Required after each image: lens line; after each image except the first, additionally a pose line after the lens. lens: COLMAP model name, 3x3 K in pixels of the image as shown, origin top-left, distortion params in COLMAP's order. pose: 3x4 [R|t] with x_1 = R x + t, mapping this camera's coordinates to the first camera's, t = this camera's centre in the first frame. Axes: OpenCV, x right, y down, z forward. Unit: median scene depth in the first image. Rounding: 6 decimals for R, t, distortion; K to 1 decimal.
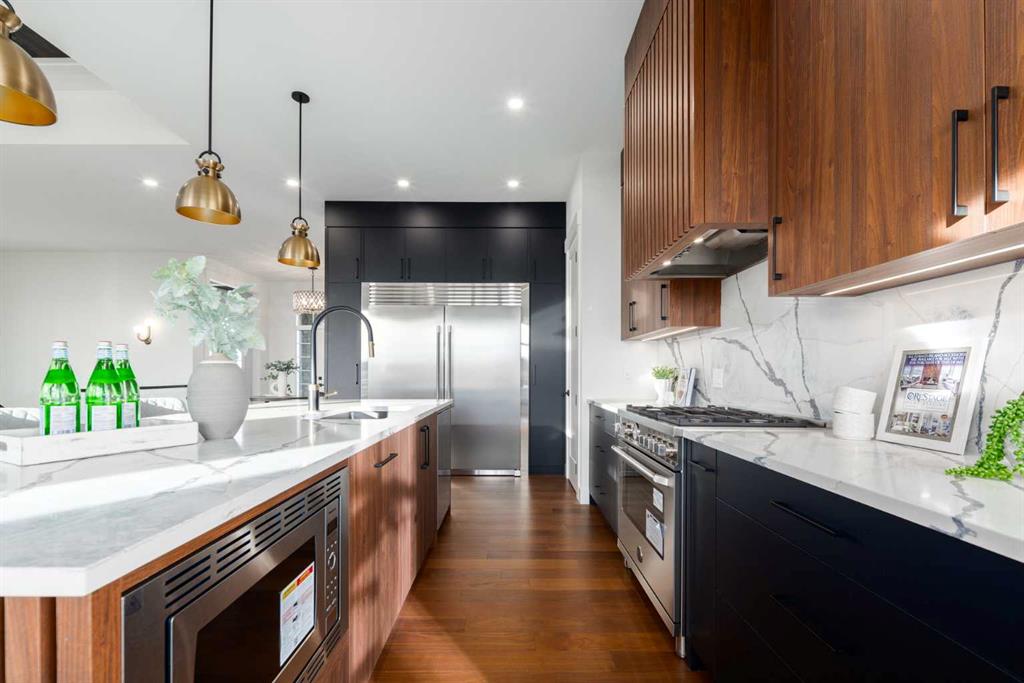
lens RADIAL K [[440.8, 0, 511.1], [0, 440.8, 372.2], [0, 0, 1]] dist [0.008442, -0.003561]
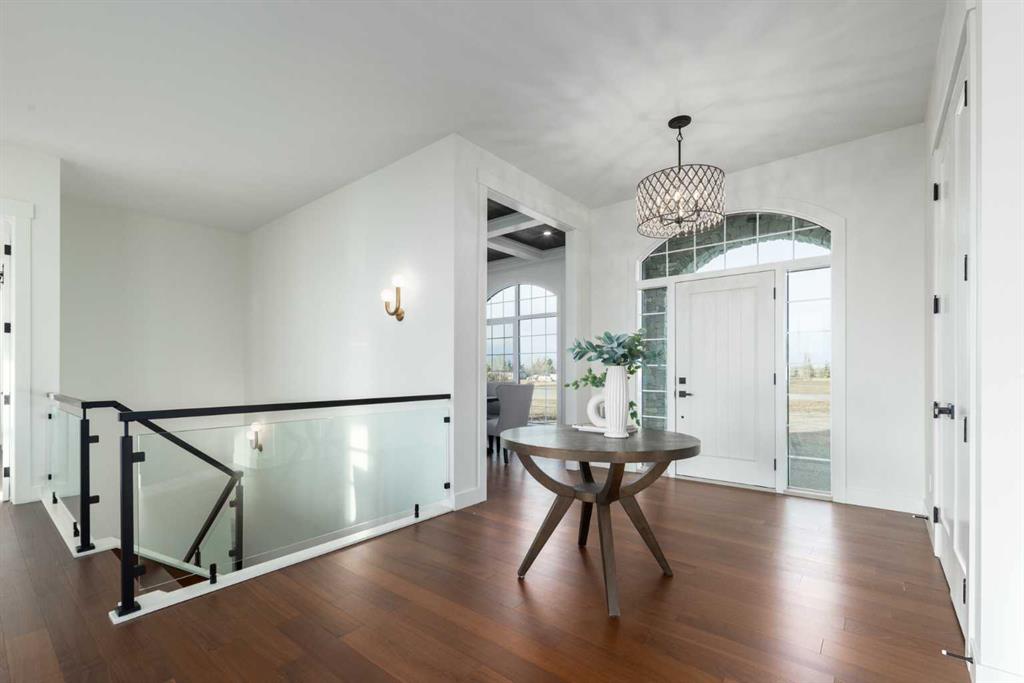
lens RADIAL K [[440.8, 0, 528.6], [0, 440.8, 371.0], [0, 0, 1]] dist [0.008442, -0.003561]
pose [[0.793881, -0.001909, -0.608071, -0.902096], [0.002377, 0.999997, -0.000035, 0.006804], [0.608069, -0.001418, 0.793883, 1.699539]]
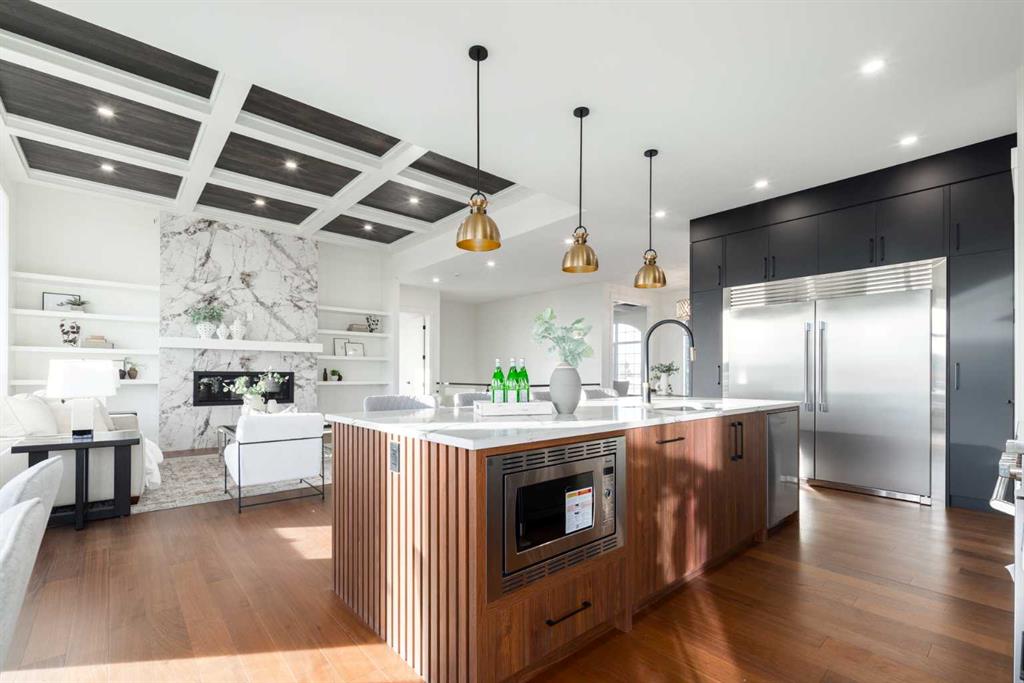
lens RADIAL K [[440.8, 0, 532.6], [0, 440.8, 372.5], [0, 0, 1]] dist [0.008442, -0.003561]
pose [[0.687840, -0.003298, -0.725855, 0.205216], [0.001530, 0.999994, -0.003094, 0.001141], [0.725861, 0.001017, 0.687841, -0.102941]]
